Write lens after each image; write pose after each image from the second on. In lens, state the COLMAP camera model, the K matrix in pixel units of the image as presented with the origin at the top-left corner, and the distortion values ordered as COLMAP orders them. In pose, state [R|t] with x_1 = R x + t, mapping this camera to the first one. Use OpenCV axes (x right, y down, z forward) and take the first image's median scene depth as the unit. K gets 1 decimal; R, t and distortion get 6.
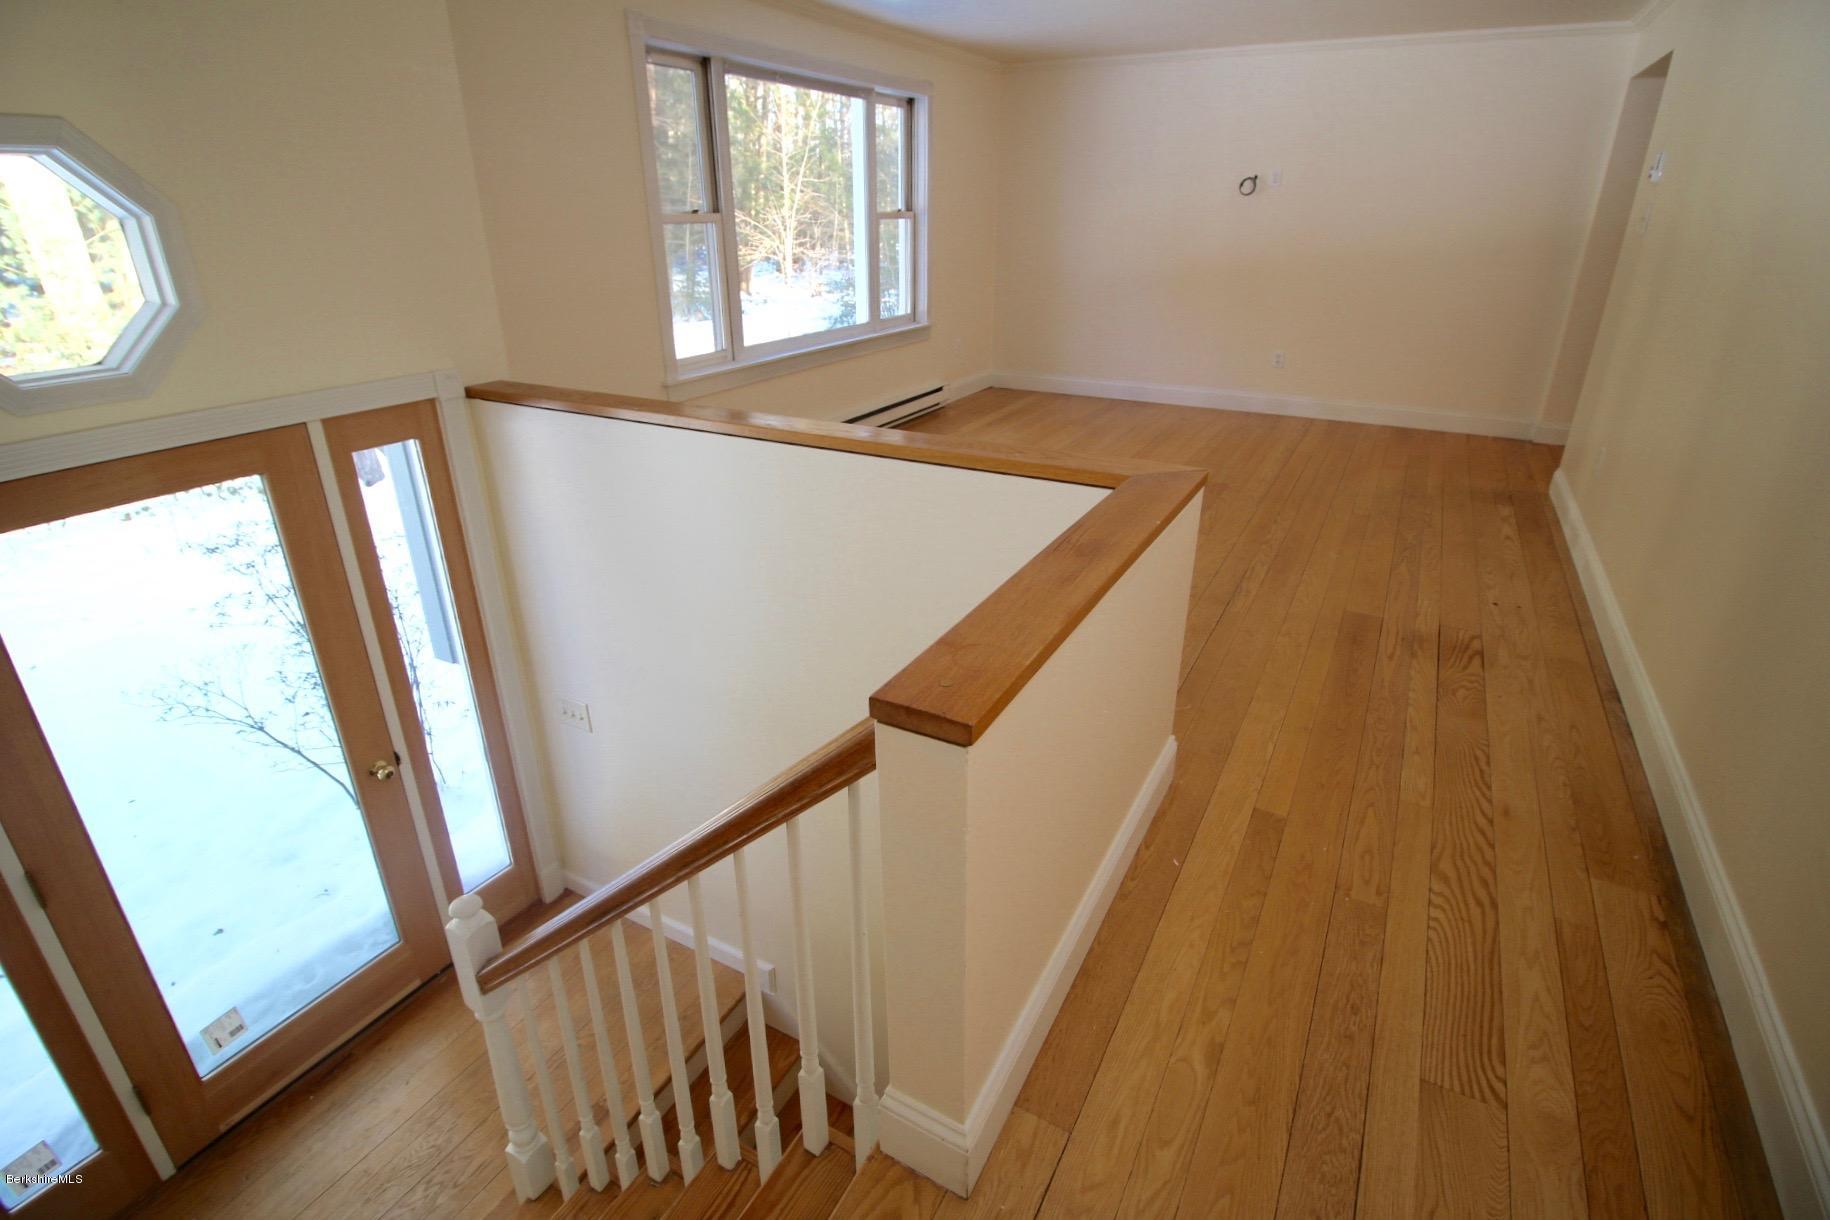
lens RADIAL K [[847.7, 0, 911.1], [0, 847.7, 582.7], [0, 0, 1]] dist [0.002022, -0.013905]
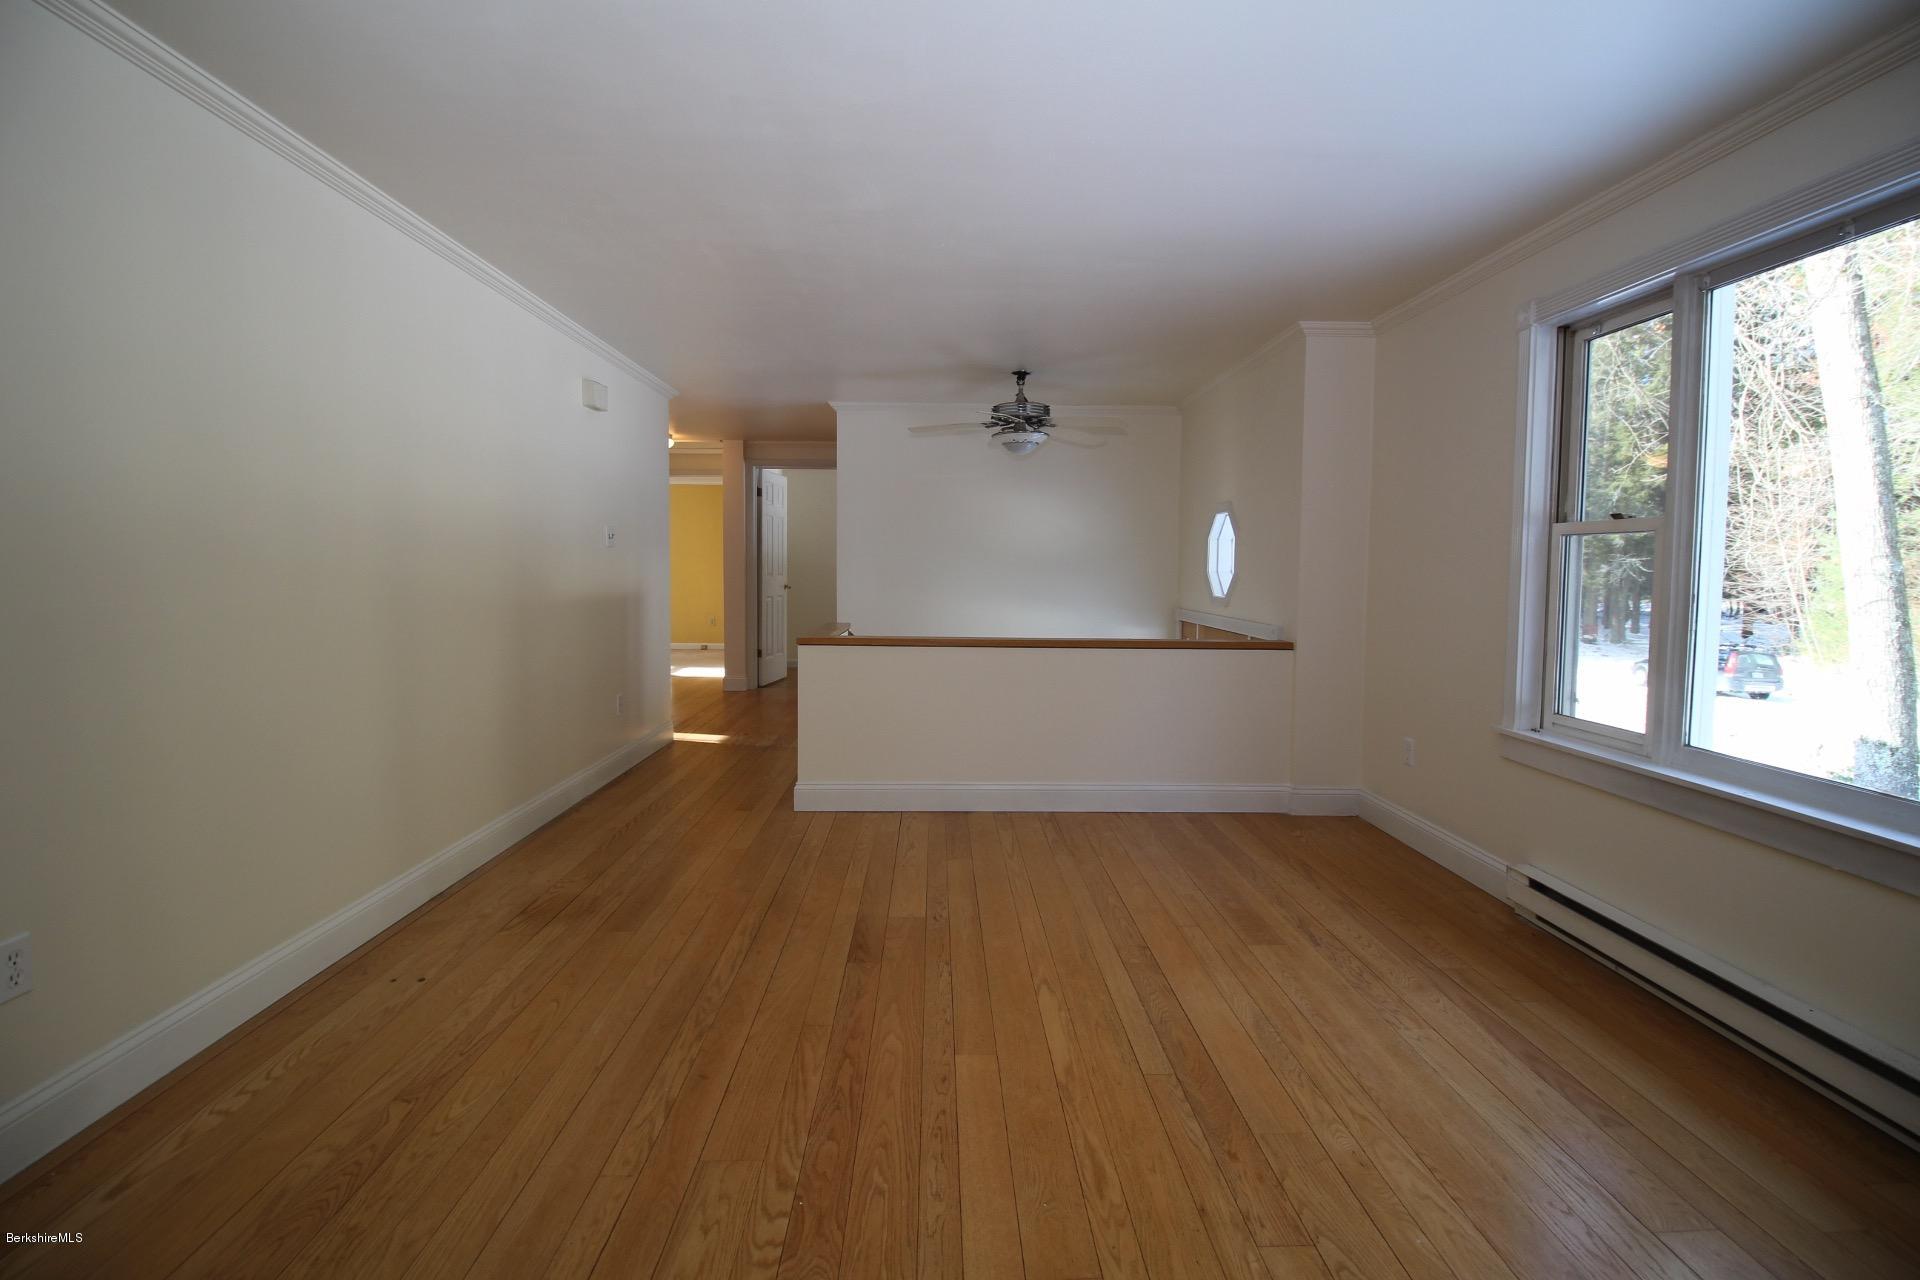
lens RADIAL K [[889.4, 0, 955.9], [0, 889.4, 611.3], [0, 0, 1]] dist [0.002022, -0.013905]
pose [[-0.852780, 0.019387, -0.521911, 0.624701], [-0.217184, 0.895644, 0.388140, -0.610210], [0.474971, 0.444349, -0.759576, 1.516715]]
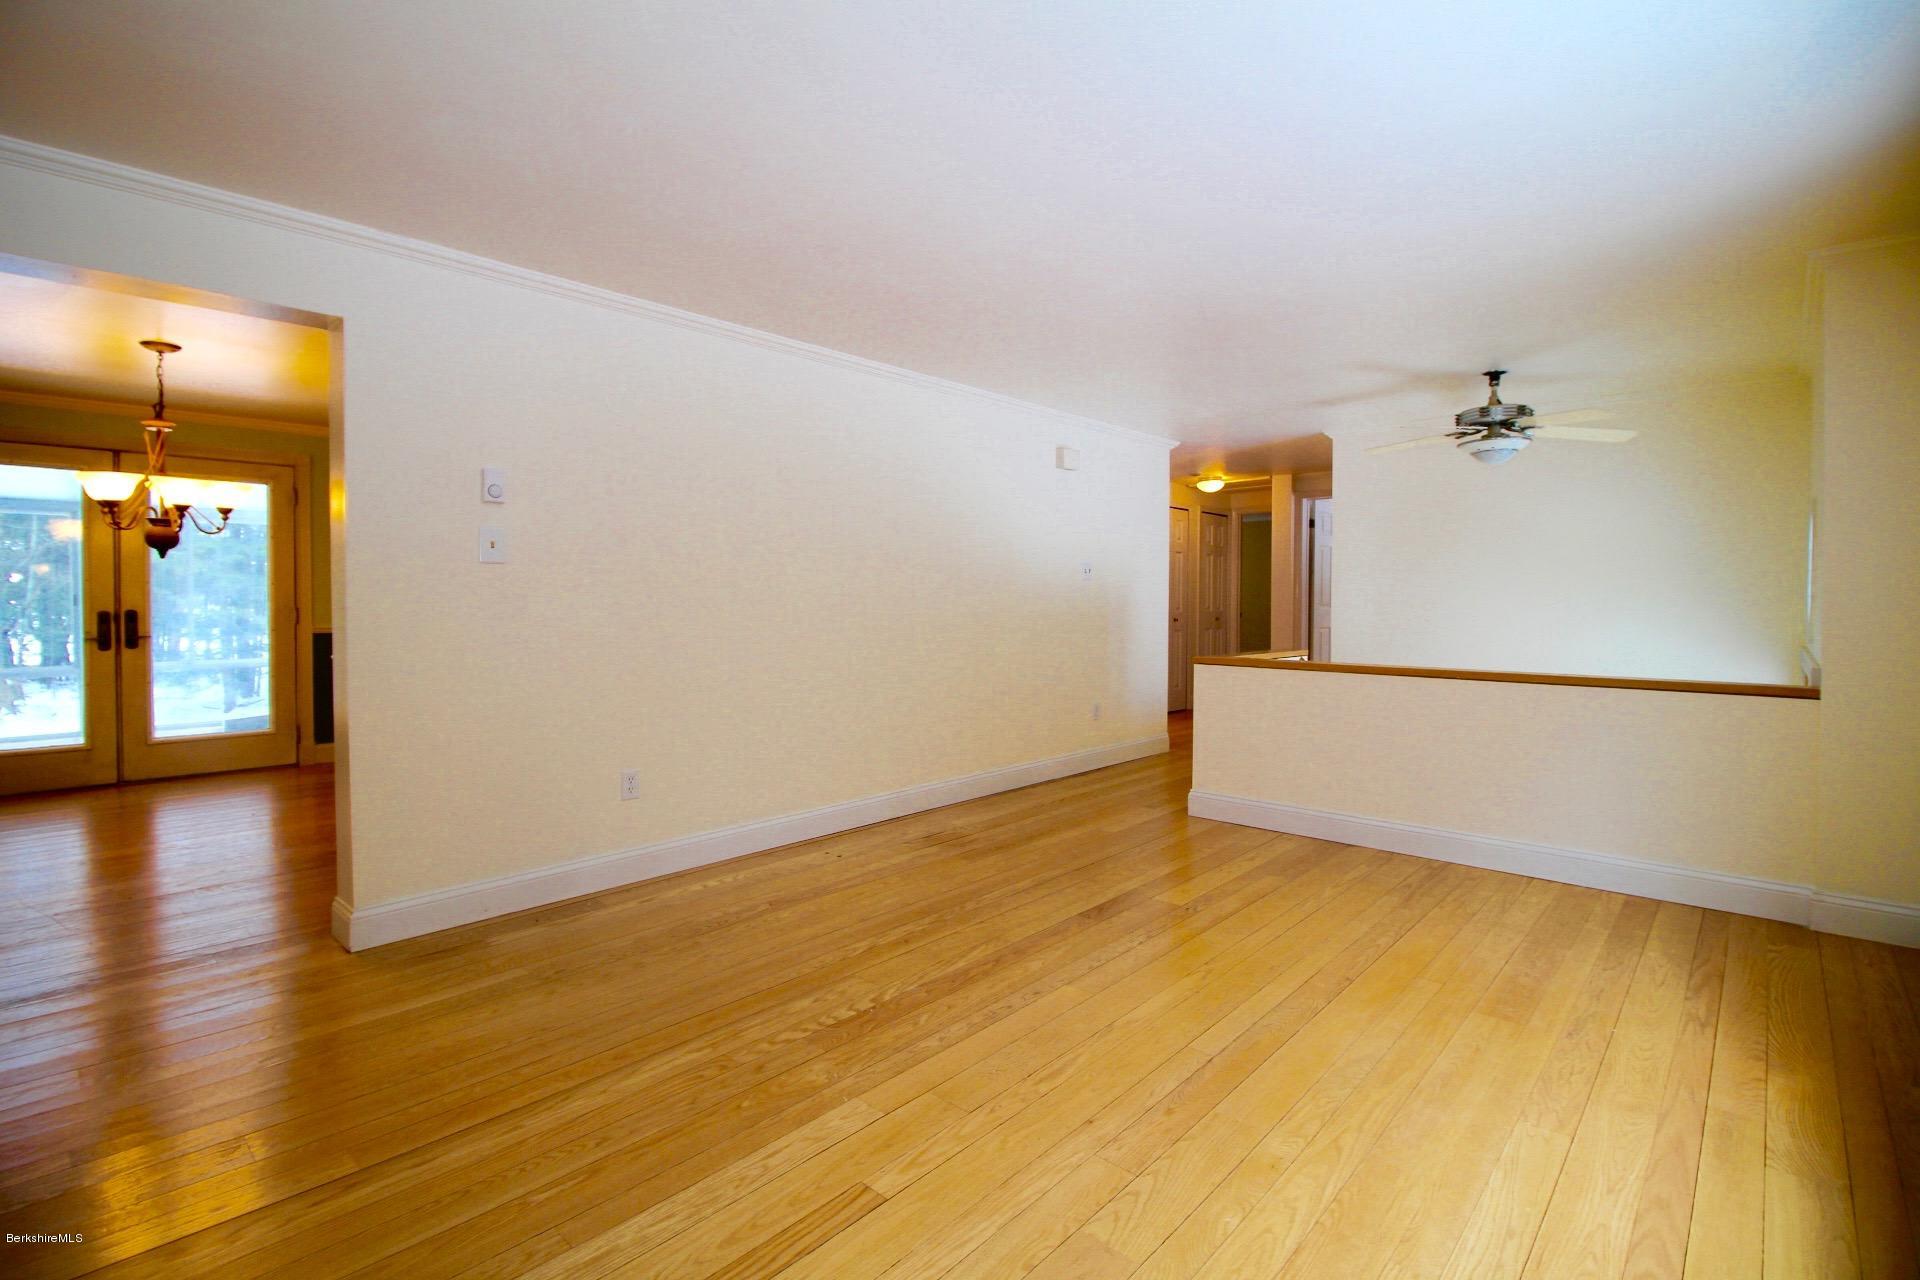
lens RADIAL K [[889.4, 0, 955.9], [0, 889.4, 611.3], [0, 0, 1]] dist [0.002022, -0.013905]
pose [[-0.975380, -0.002037, 0.220521, 0.236110], [0.089288, 0.910683, 0.403340, -0.695434], [-0.201647, 0.413100, -0.888081, 1.741288]]
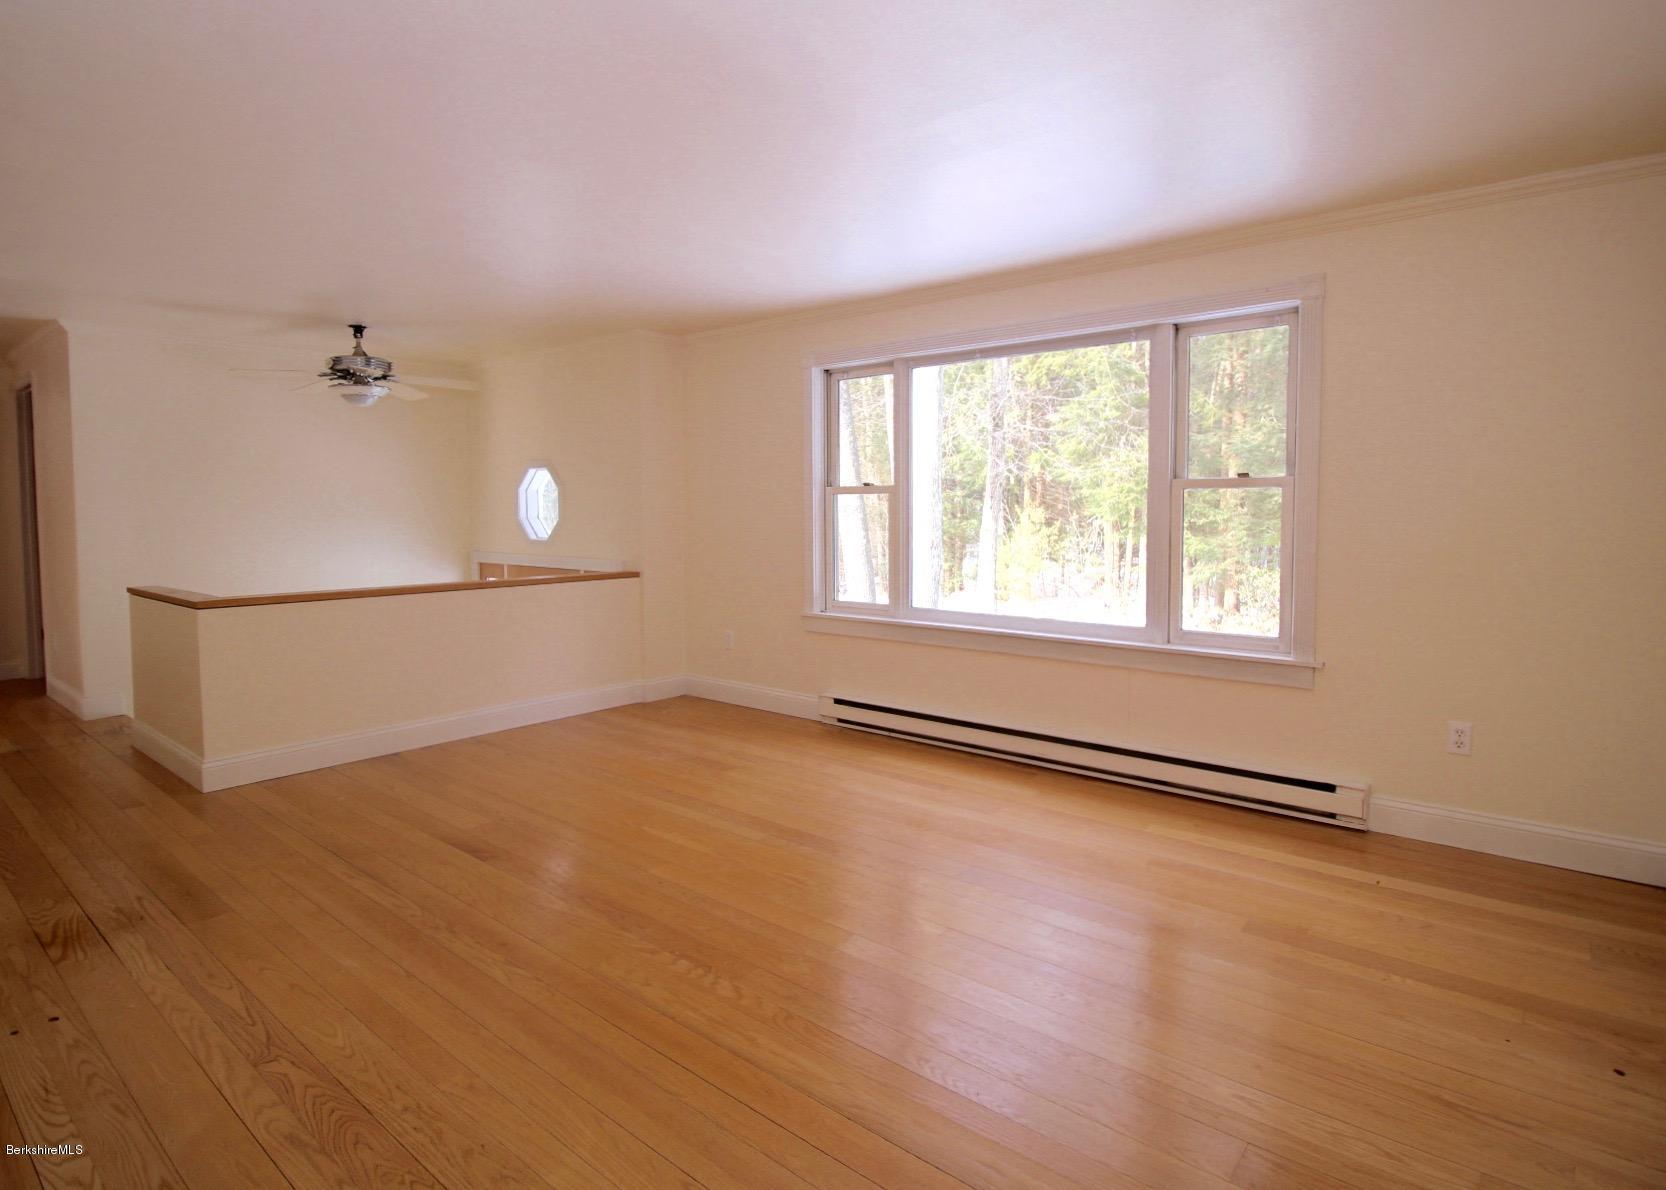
lens RADIAL K [[887.2, 0, 825.0], [0, 887.2, 547.1], [0, 0, 1]] dist [-0.016512, -0.002309]
pose [[-0.166331, 0.042916, -0.985136, 1.107069], [-0.391725, 0.913961, 0.105954, -0.540615], [0.904923, 0.403526, -0.135209, 1.330985]]
